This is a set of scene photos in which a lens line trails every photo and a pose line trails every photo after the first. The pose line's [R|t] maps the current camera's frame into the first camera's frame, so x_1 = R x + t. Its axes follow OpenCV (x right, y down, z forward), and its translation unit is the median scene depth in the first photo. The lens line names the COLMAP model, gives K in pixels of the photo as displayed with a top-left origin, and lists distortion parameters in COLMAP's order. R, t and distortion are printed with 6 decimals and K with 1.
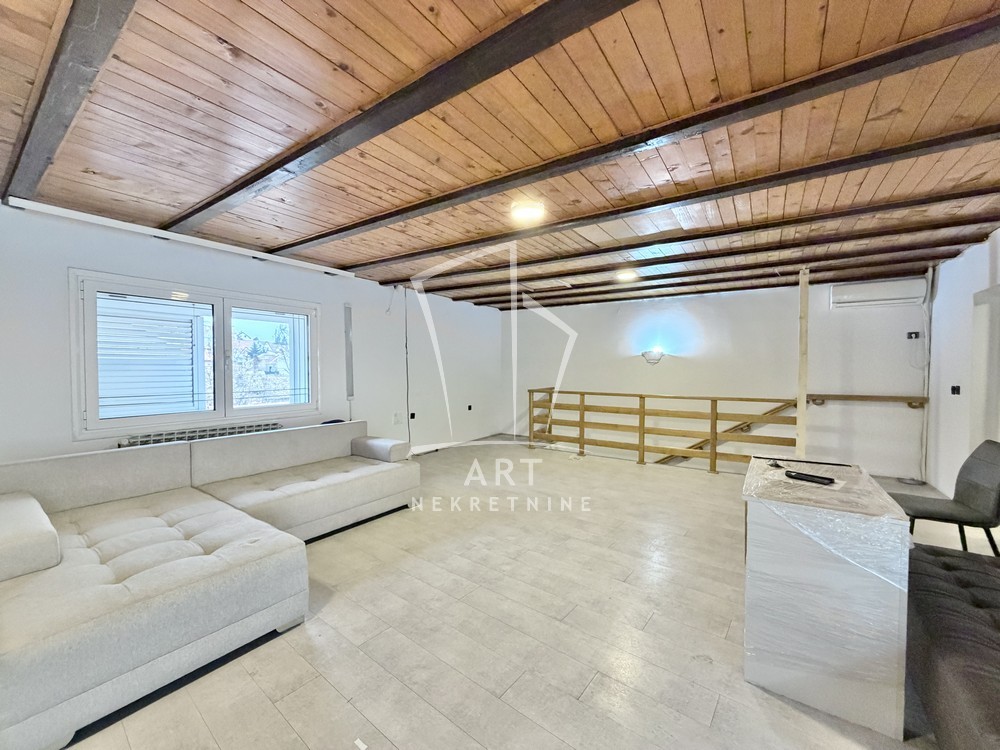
lens RADIAL K [[398.0, 0, 499.5], [0, 398.0, 373.7], [0, 0, 1]] dist [-0.002641, 0.000339]
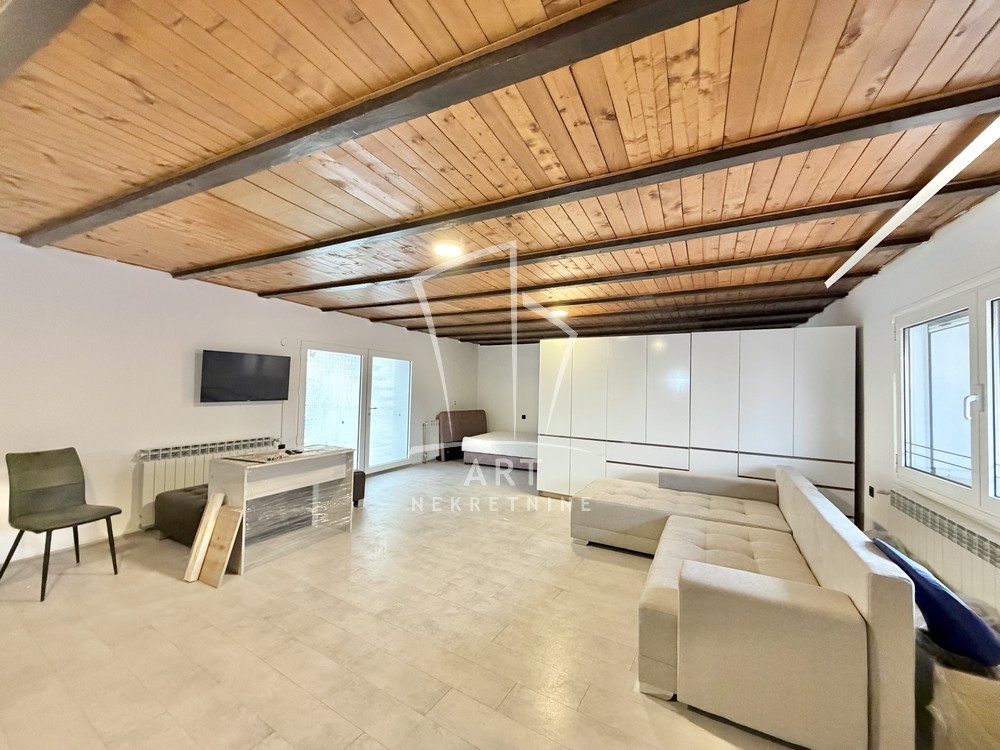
lens RADIAL K [[398.0, 0, 496.7], [0, 398.0, 375.3], [0, 0, 1]] dist [-0.002641, 0.000339]
pose [[-0.993112, -0.030812, -0.113046, 0.057697], [-0.029158, 0.999443, -0.016256, -0.069423], [0.113484, -0.012848, -0.993457, 2.290421]]
